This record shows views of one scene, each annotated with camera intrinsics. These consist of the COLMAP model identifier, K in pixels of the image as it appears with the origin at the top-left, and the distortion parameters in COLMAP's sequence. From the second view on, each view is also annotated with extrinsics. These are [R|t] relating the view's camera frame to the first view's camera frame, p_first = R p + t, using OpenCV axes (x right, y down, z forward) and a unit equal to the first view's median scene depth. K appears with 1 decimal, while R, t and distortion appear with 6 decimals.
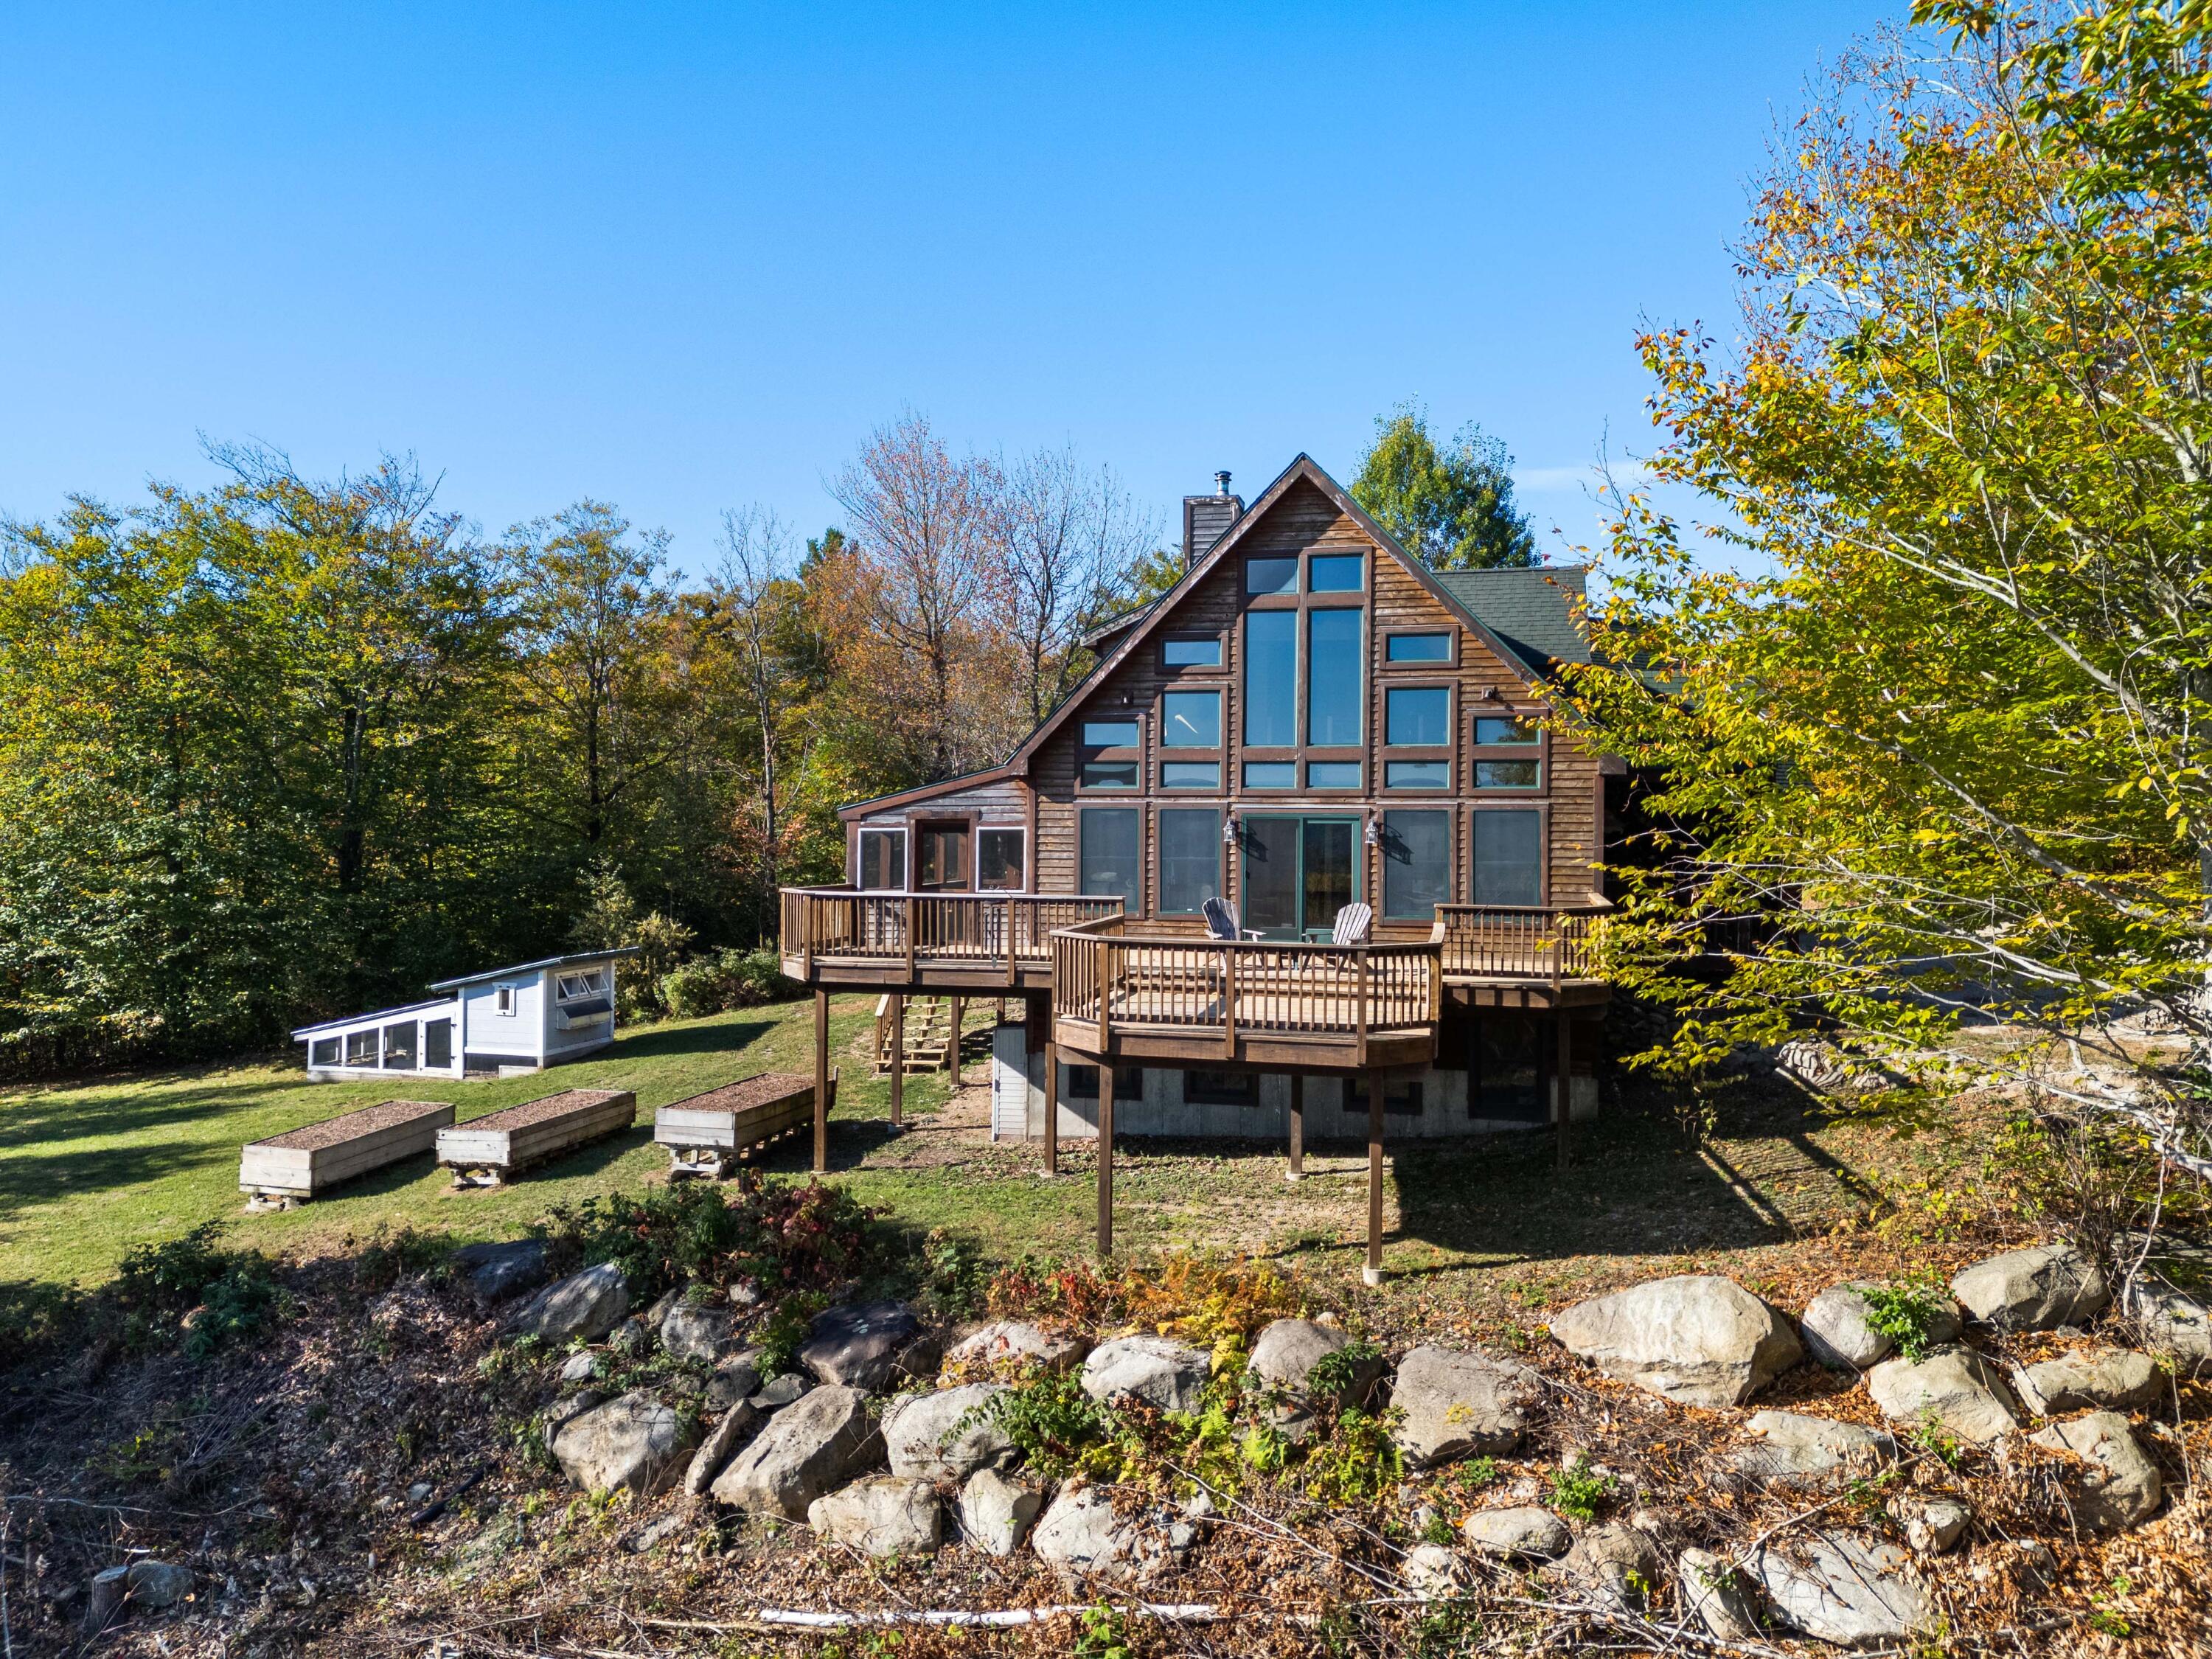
lens RADIAL K [[1626.0, 0, 1108.0], [0, 1626.0, 831.9], [0, 0, 1]] dist [0.052296, -0.033259]
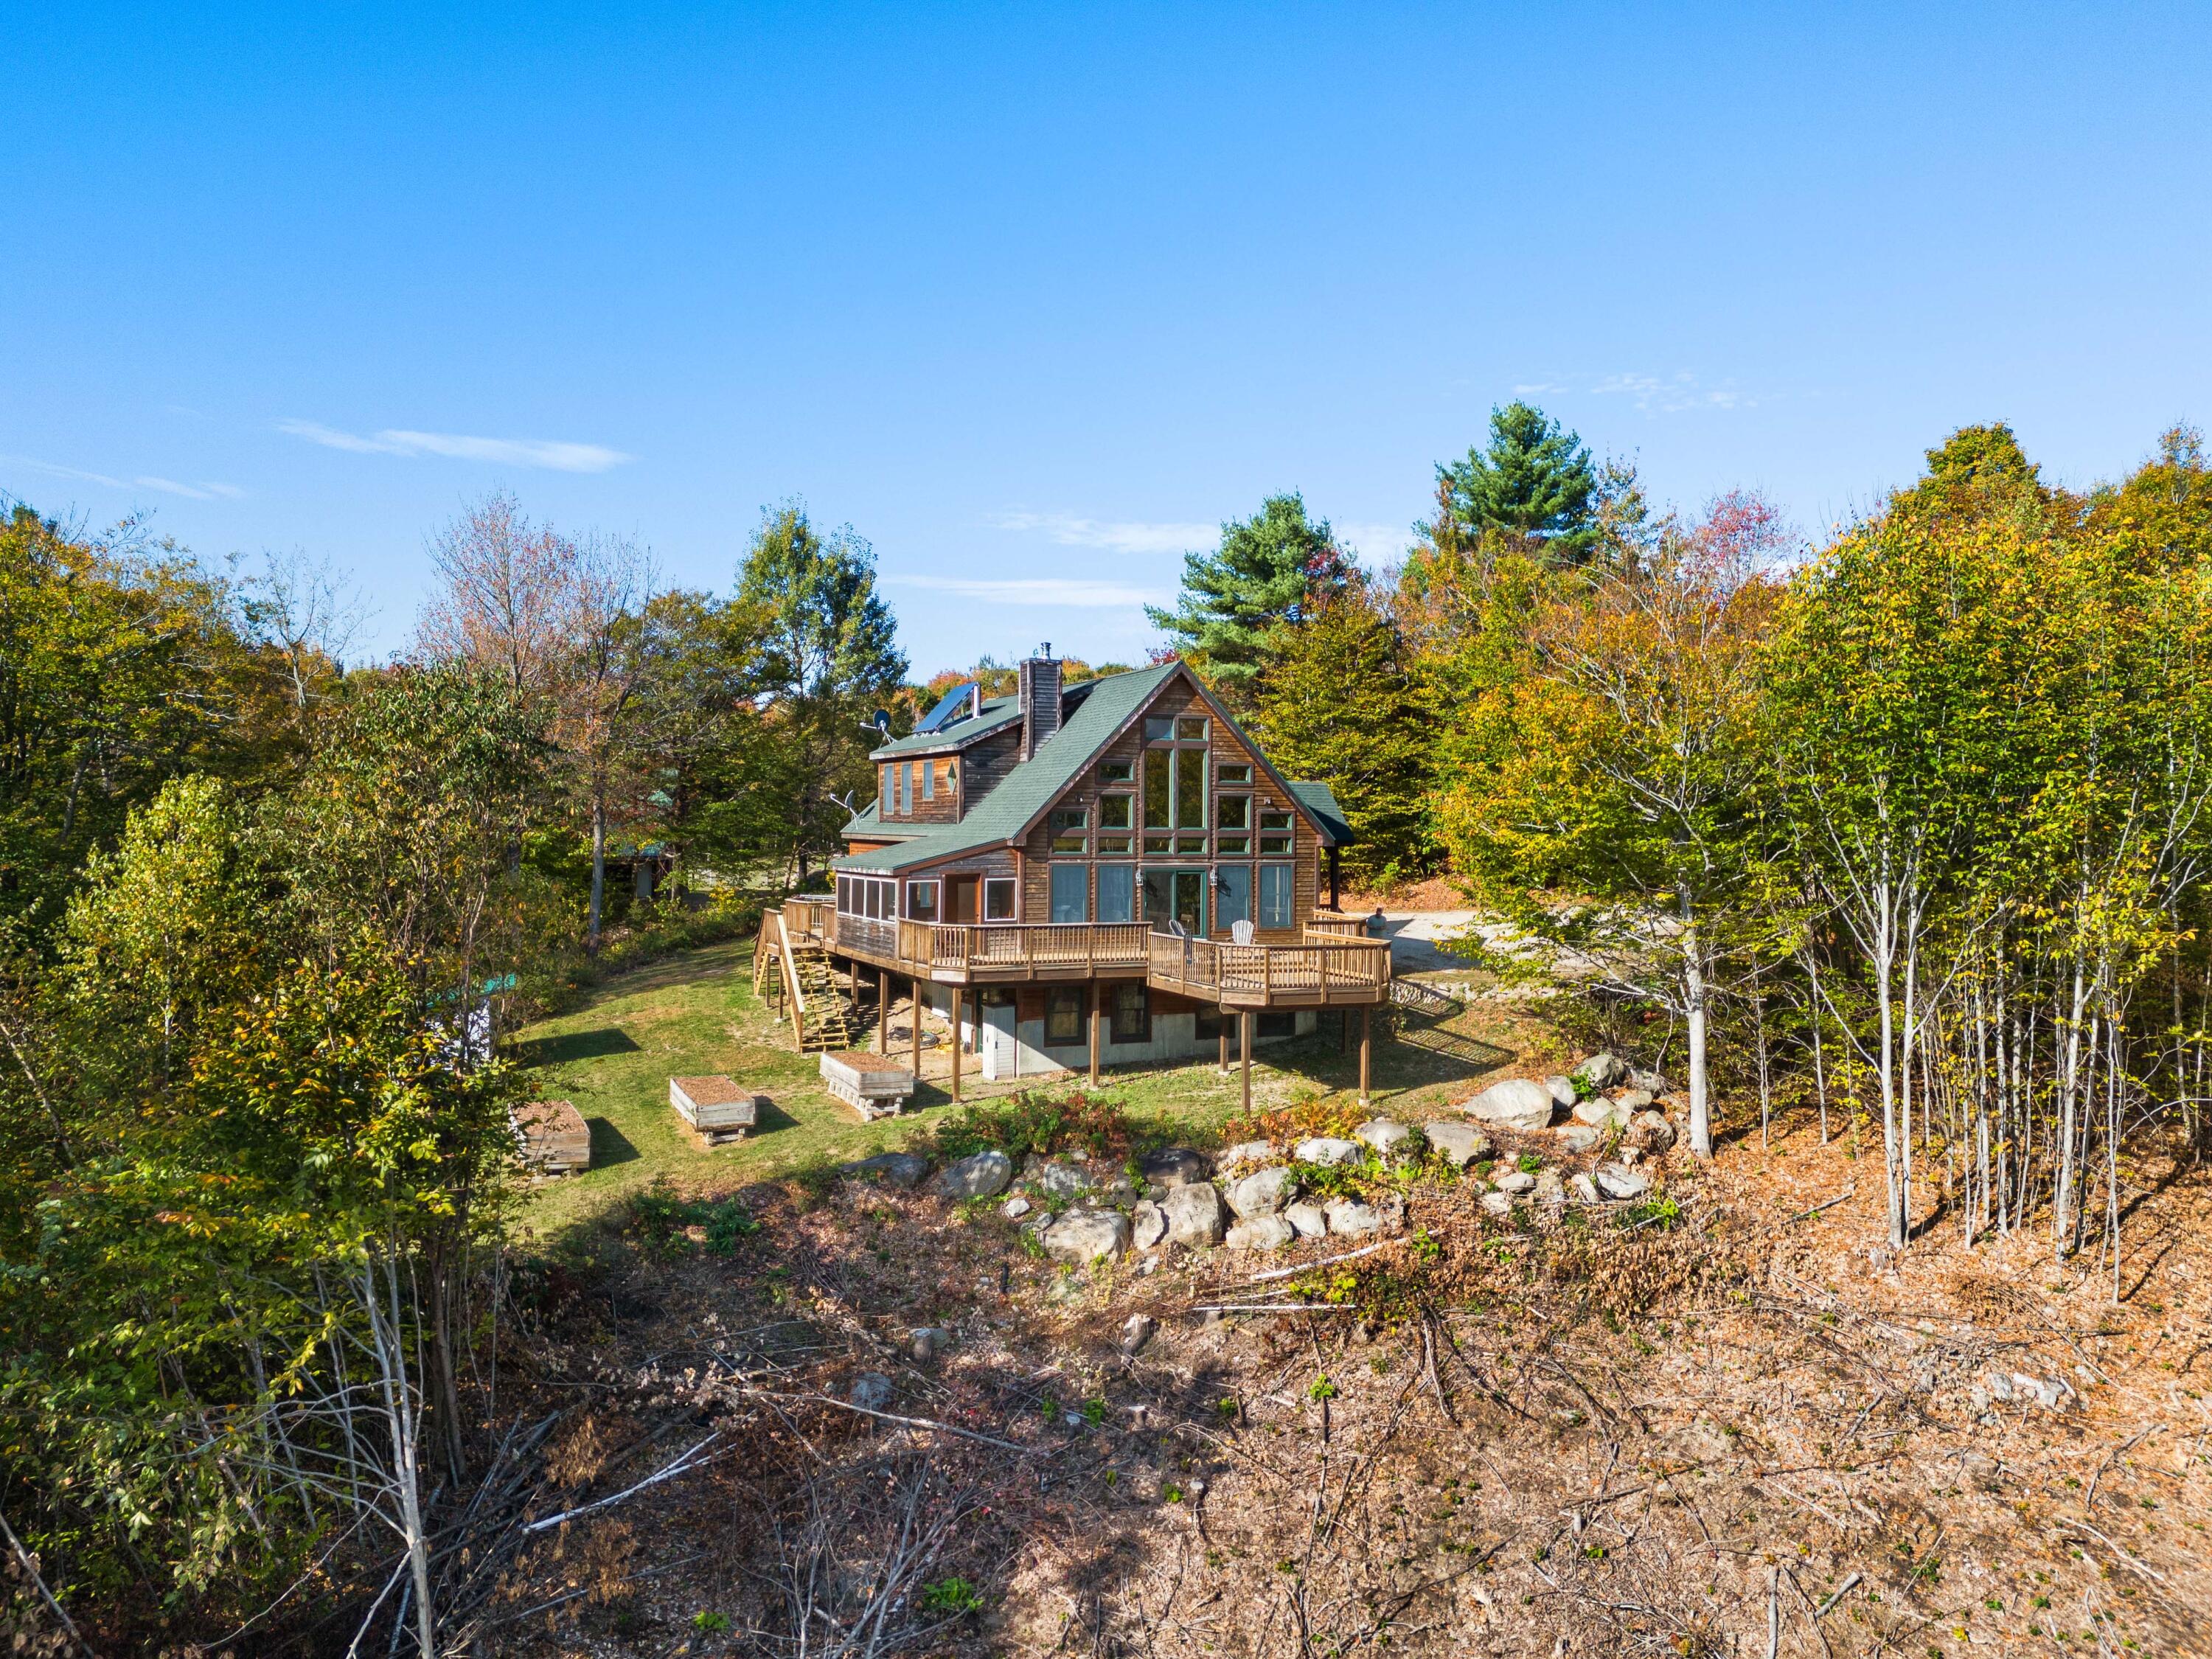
lens RADIAL K [[1626.0, 0, 1102.4], [0, 1626.0, 814.5], [0, 0, 1]] dist [0.052296, -0.033259]
pose [[0.806256, 0.000840, 0.591566, -1.499584], [0.000328, 0.999998, -0.001868, -0.101436], [-0.591567, 0.001701, 0.806254, -0.524747]]
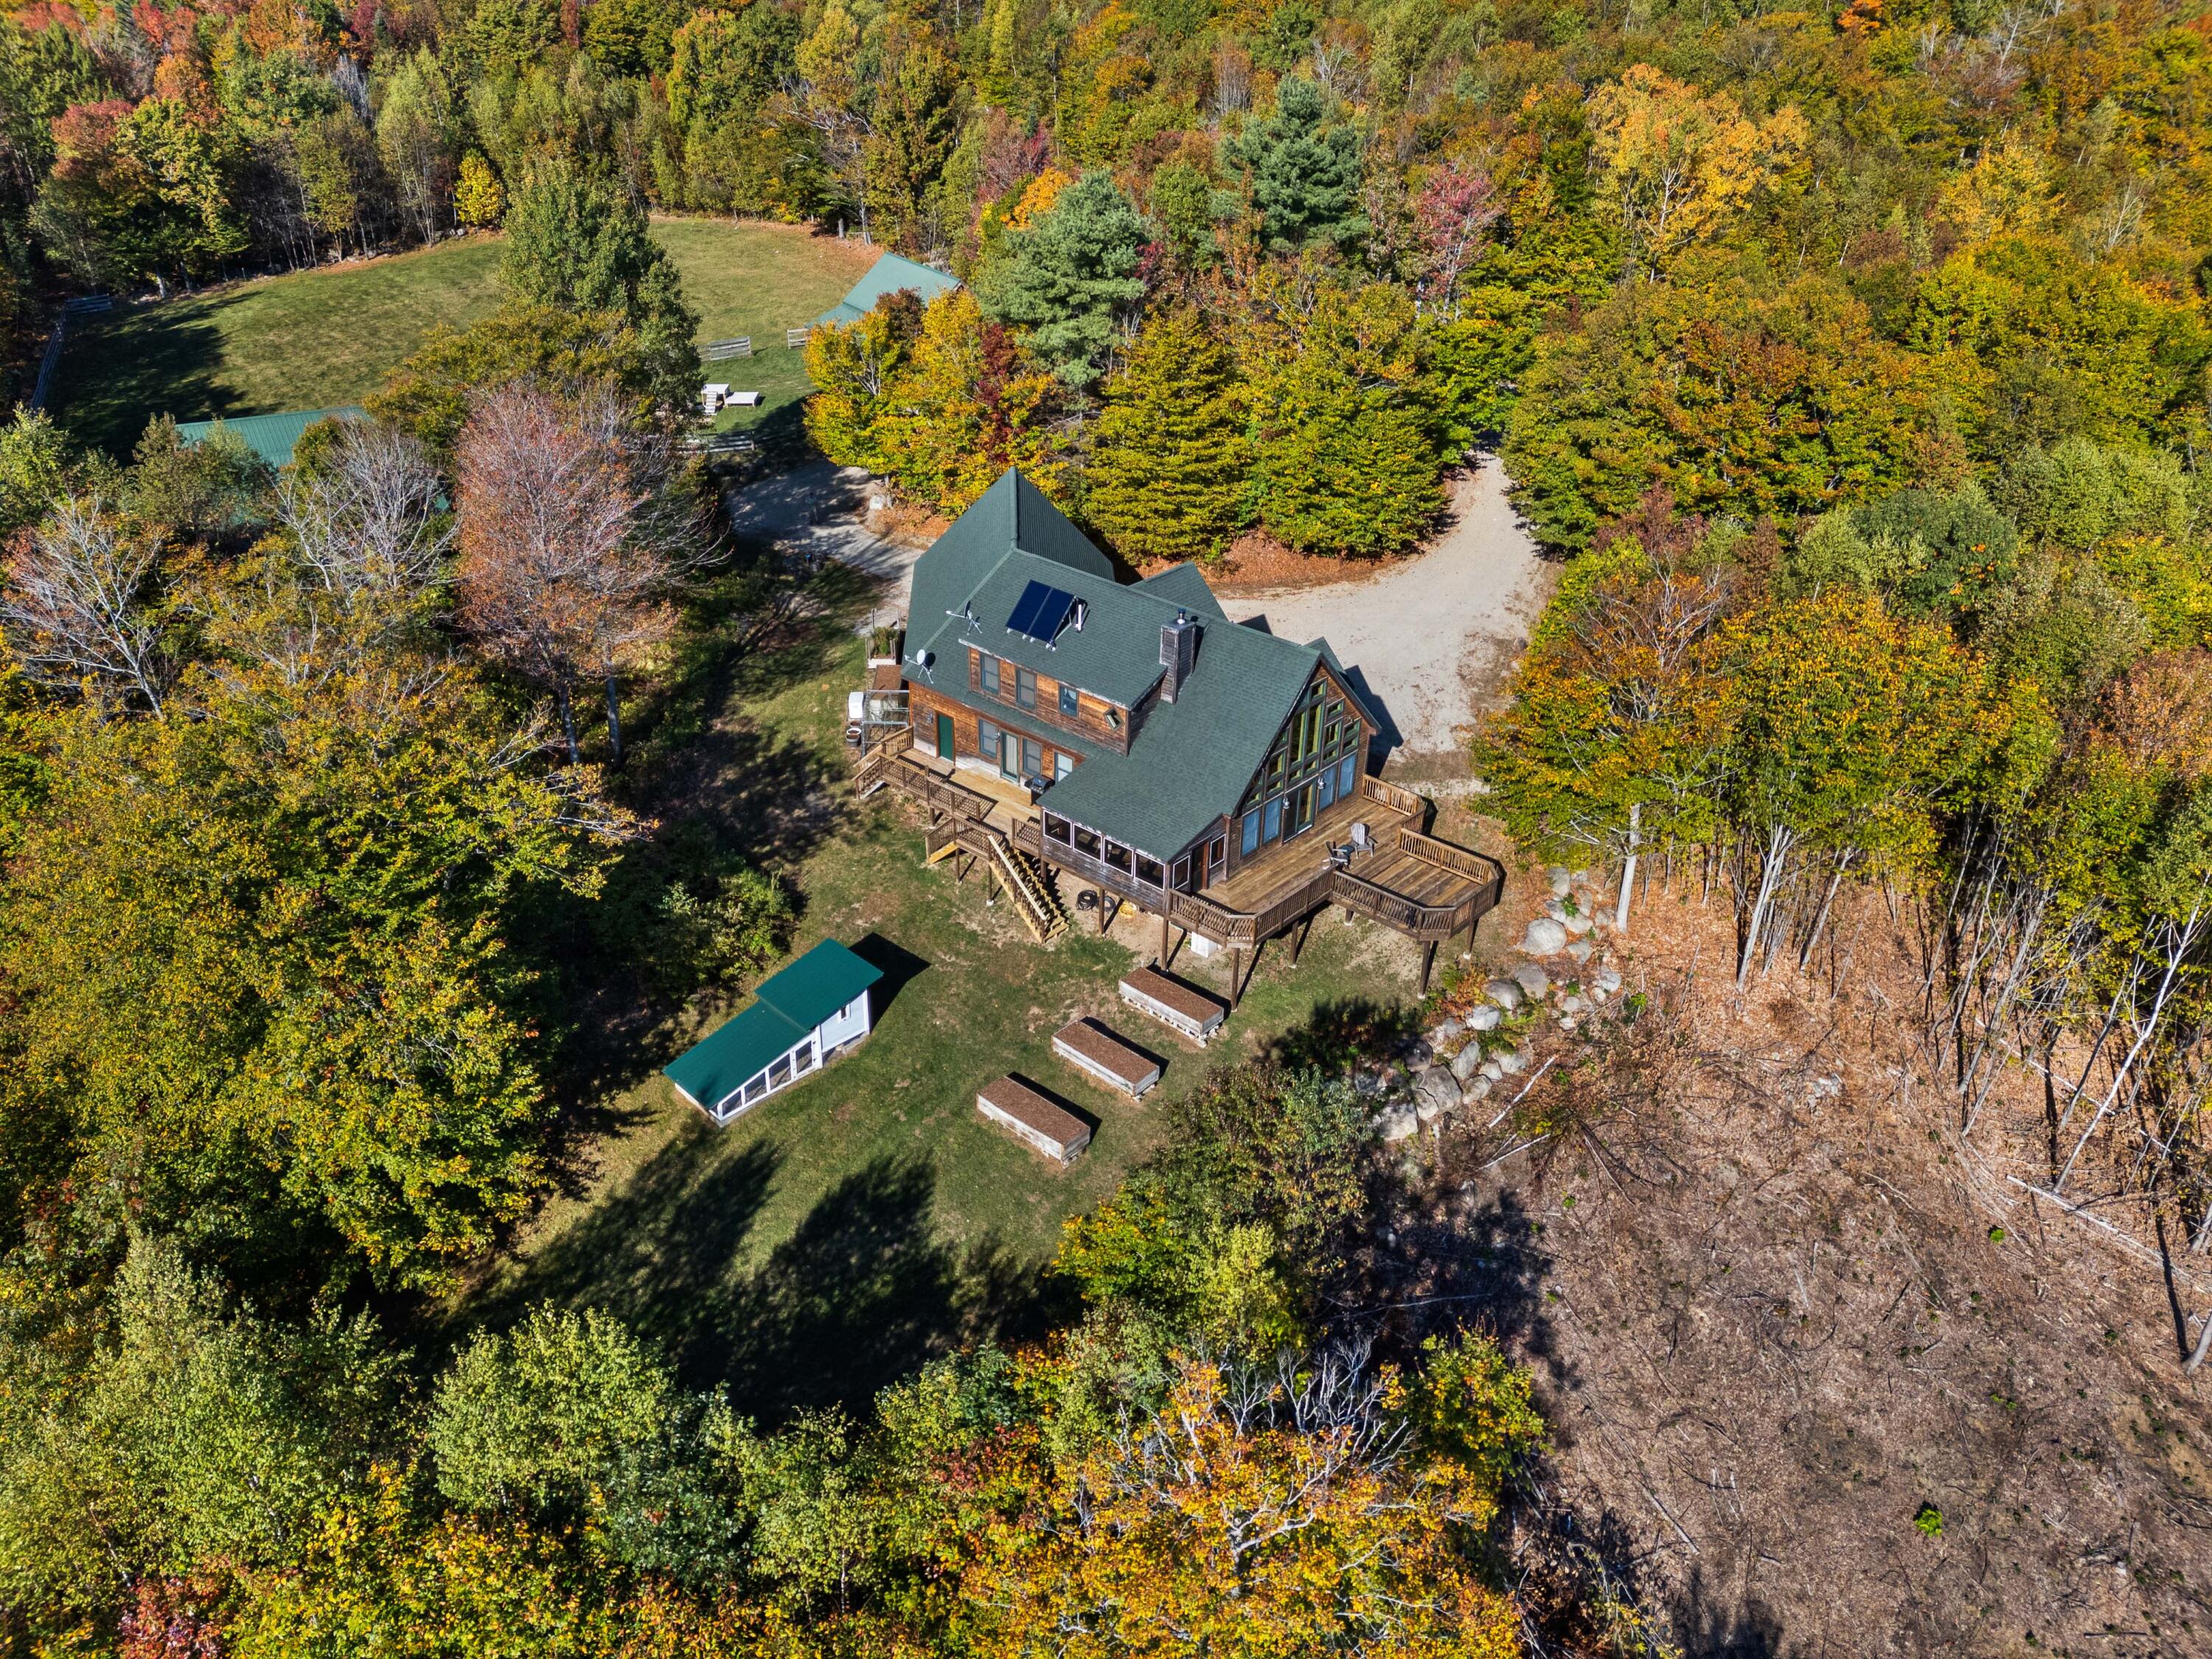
lens RADIAL K [[1626.0, 0, 1111.7], [0, 1626.0, 815.4], [0, 0, 1]] dist [0.052296, -0.033259]
pose [[0.494993, -0.429133, 0.755531, -2.946359], [-0.006395, 0.867705, 0.497038, -1.853524], [-0.868873, -0.250862, 0.426764, 0.326700]]
